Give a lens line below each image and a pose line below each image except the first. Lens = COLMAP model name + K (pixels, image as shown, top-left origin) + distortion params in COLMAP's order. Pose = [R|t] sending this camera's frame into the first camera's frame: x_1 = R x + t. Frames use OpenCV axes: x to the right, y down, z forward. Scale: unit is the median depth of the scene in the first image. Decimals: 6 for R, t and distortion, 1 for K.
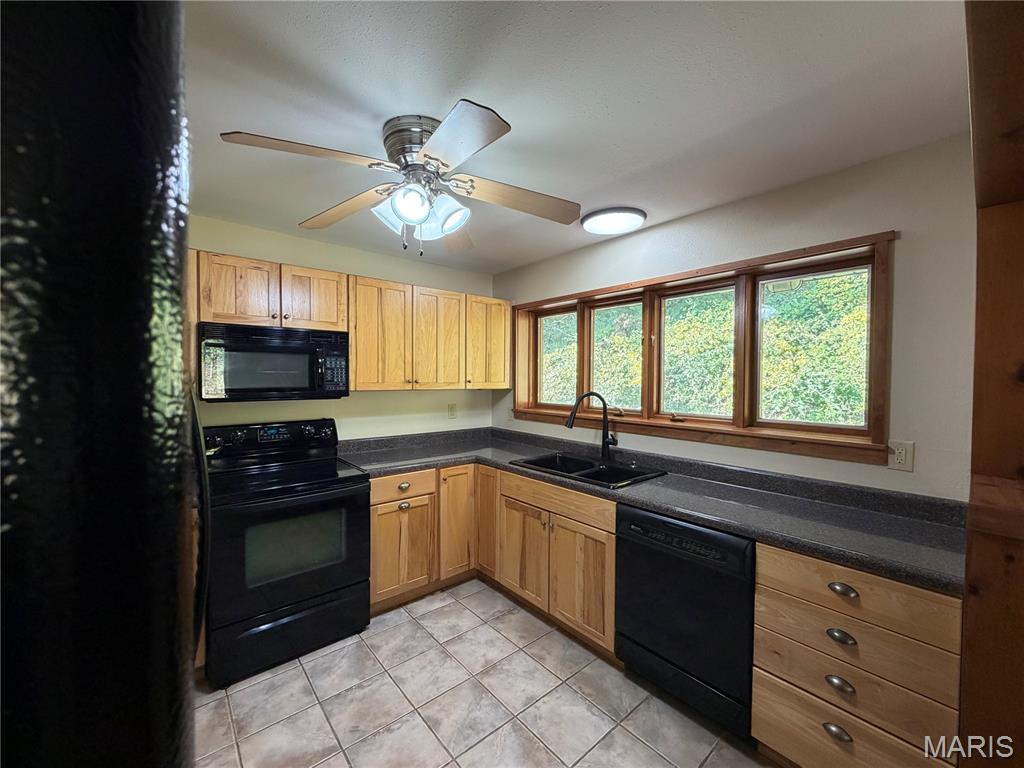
lens RADIAL K [[408.0, 0, 509.0], [0, 408.0, 383.6], [0, 0, 1]] dist [0.001720, 0.000202]
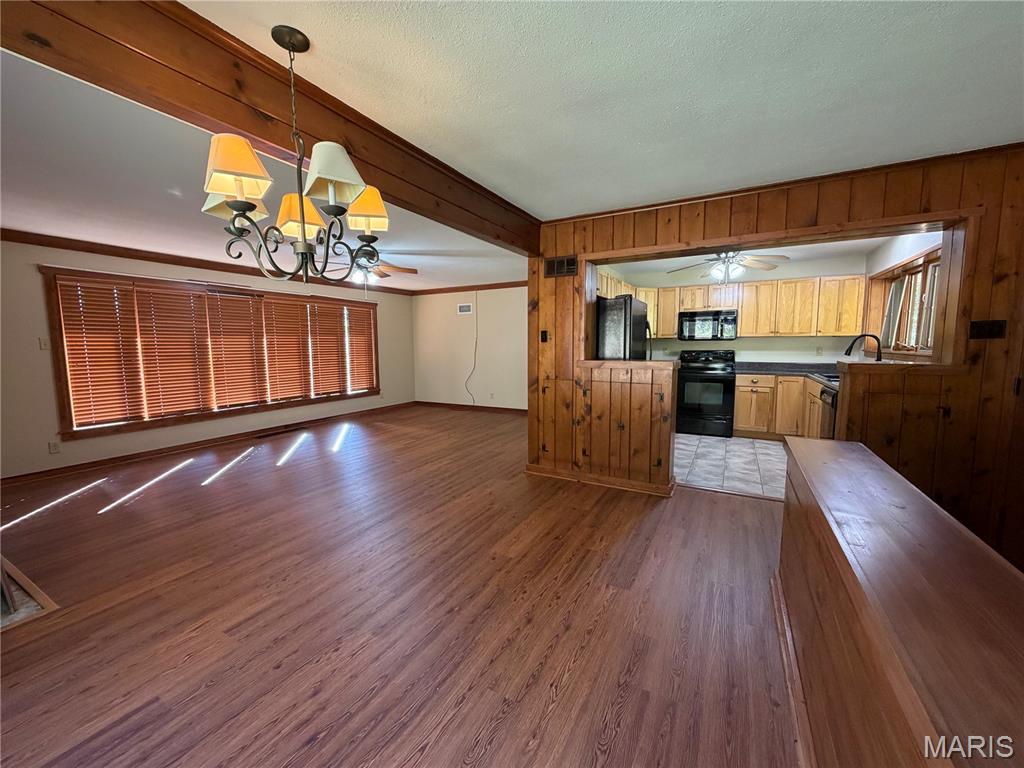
lens RADIAL K [[408.0, 0, 510.2], [0, 408.0, 384.9], [0, 0, 1]] dist [0.001720, 0.000202]
pose [[0.360942, 0.086290, -0.928588, 1.269801], [-0.007332, 0.995942, 0.089698, 0.090866], [0.932559, -0.025568, 0.360110, -0.962642]]
